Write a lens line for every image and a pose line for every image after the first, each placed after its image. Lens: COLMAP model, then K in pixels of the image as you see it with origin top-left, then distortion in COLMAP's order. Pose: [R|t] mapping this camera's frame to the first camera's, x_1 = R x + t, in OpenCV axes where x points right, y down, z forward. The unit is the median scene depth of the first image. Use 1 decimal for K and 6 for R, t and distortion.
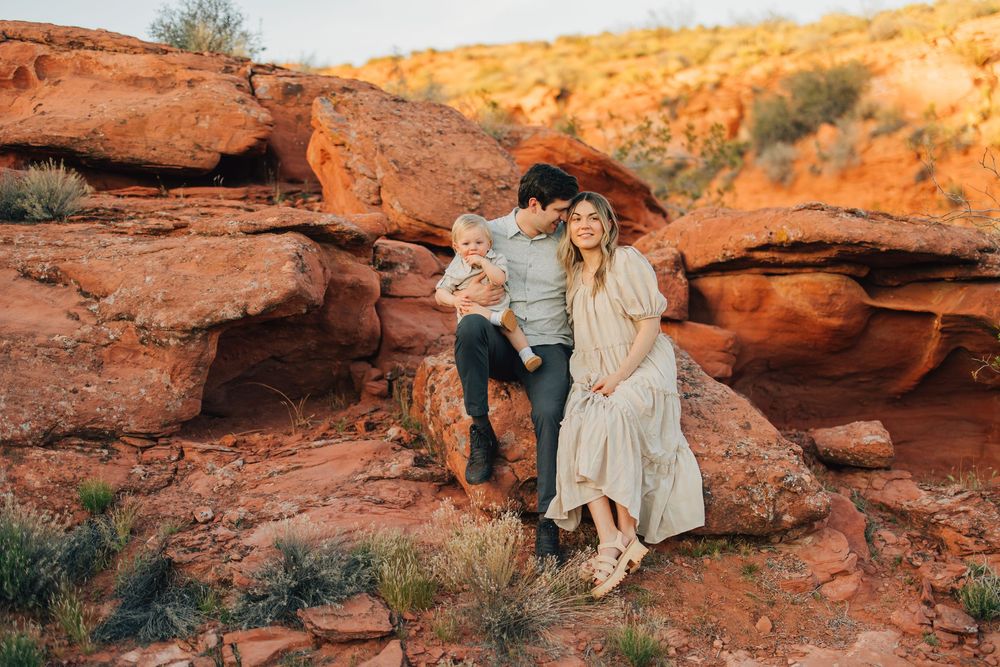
lens RADIAL K [[1444.9, 0, 500.0], [0, 1444.9, 333.5], [0, 0, 1]] dist [0.021544, 0.005793]
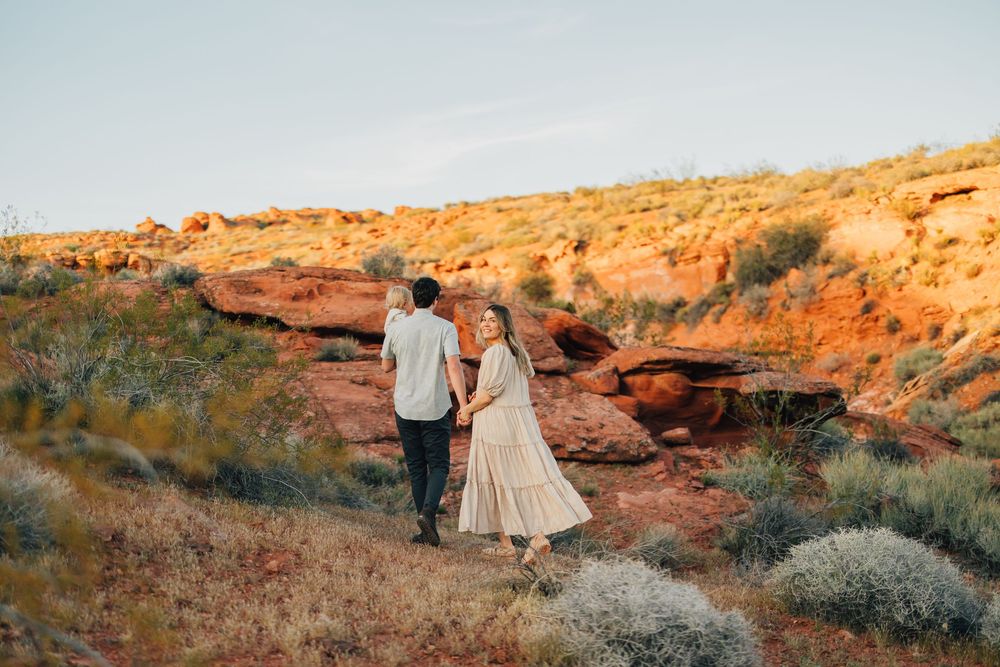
lens RADIAL K [[1459.1, 0, 500.0], [0, 1459.1, 333.5], [0, 0, 1]] dist [-0.003247, 0.026987]
pose [[0.999421, -0.028487, -0.018624, -0.003555], [0.026672, 0.995463, -0.091332, 0.019806], [0.021141, 0.090782, 0.995646, -0.265751]]
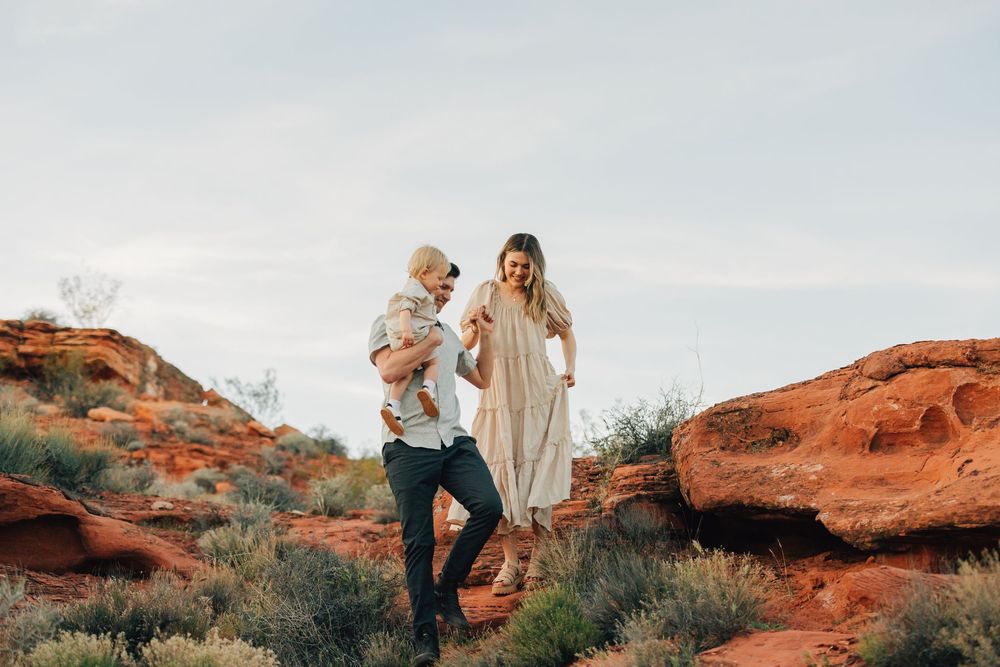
lens RADIAL K [[1434.9, 0, 500.0], [0, 1434.9, 333.5], [0, 0, 1]] dist [0.008767, 0.048673]
pose [[0.815197, -0.158439, -0.557092, -0.032754], [-0.010400, 0.957697, -0.287590, -0.009197], [0.579090, 0.240236, 0.779064, 0.099635]]
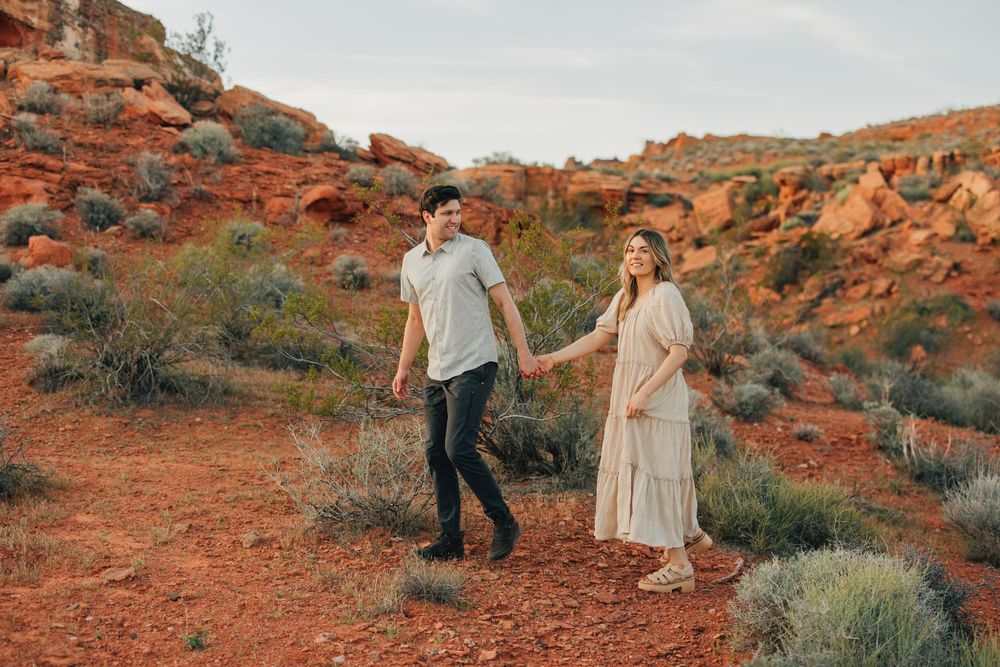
lens RADIAL K [[1399.1, 0, 500.6], [0, 1399.1, 311.8], [0, 0, 1]] dist [0.009061, -0.020540]
pose [[0.764368, 0.007418, -0.644737, -0.140145], [-0.015970, 0.999845, -0.007430, -0.101258], [0.644582, 0.015975, 0.764368, 0.314225]]
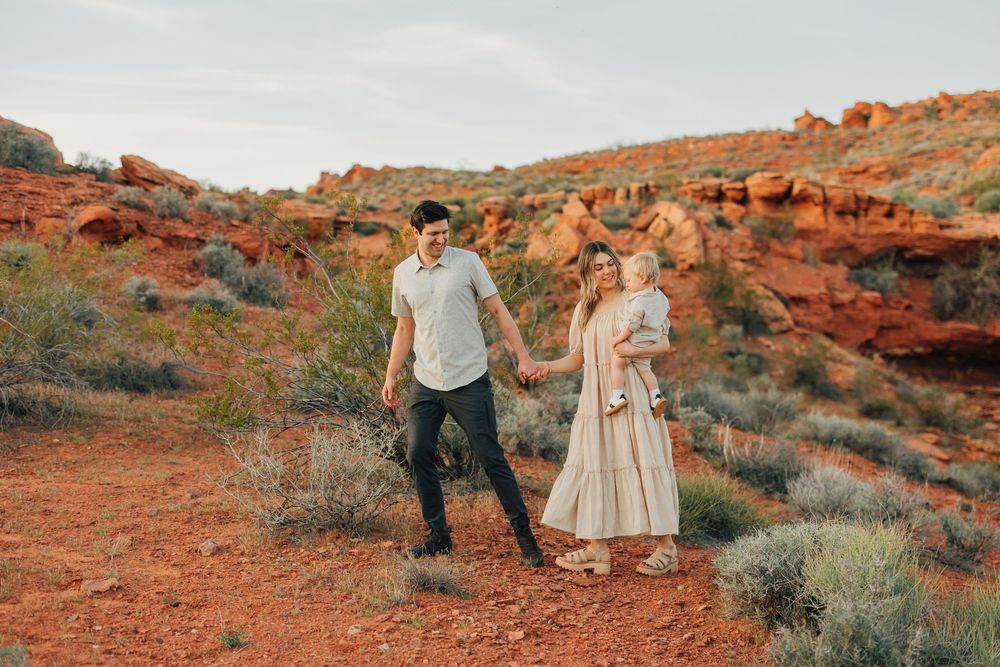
lens RADIAL K [[1399.1, 0, 500.6], [0, 1399.1, 311.8], [0, 0, 1]] dist [0.009061, -0.020540]
pose [[0.891846, -0.015518, -0.452072, -0.164699], [0.001579, 0.999512, -0.031194, -0.097488], [0.452336, 0.027107, 0.891436, 0.289095]]
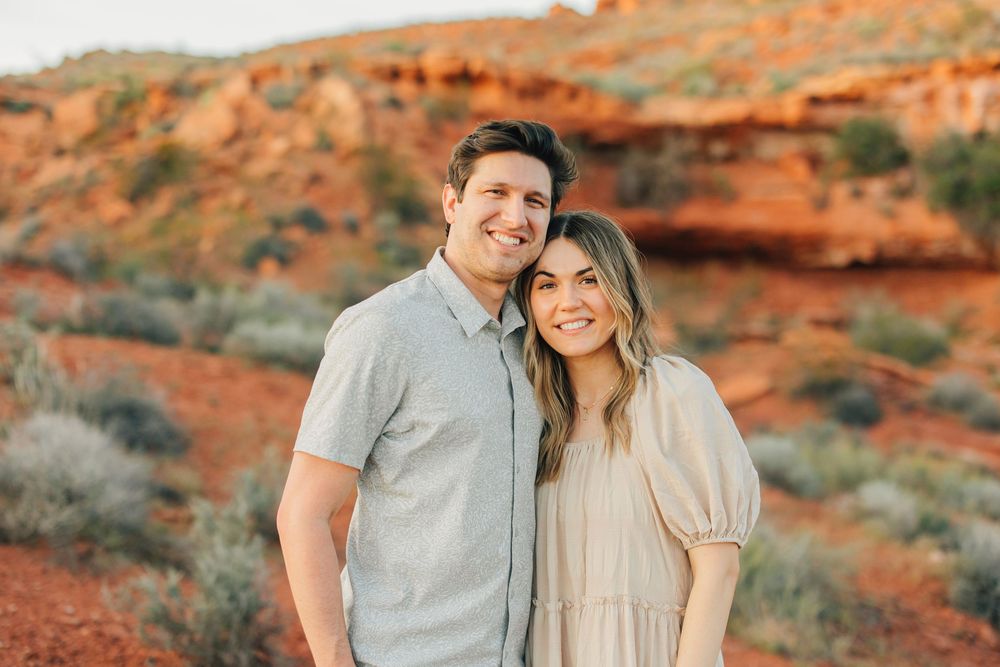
lens RADIAL K [[1399.1, 0, 500.6], [0, 1399.1, 311.8], [0, 0, 1]] dist [0.009061, -0.020540]
pose [[0.952978, 0.009483, -0.302893, -0.121985], [0.005233, 0.998846, 0.047737, -0.098955], [0.302996, -0.047077, 0.951828, 0.408059]]
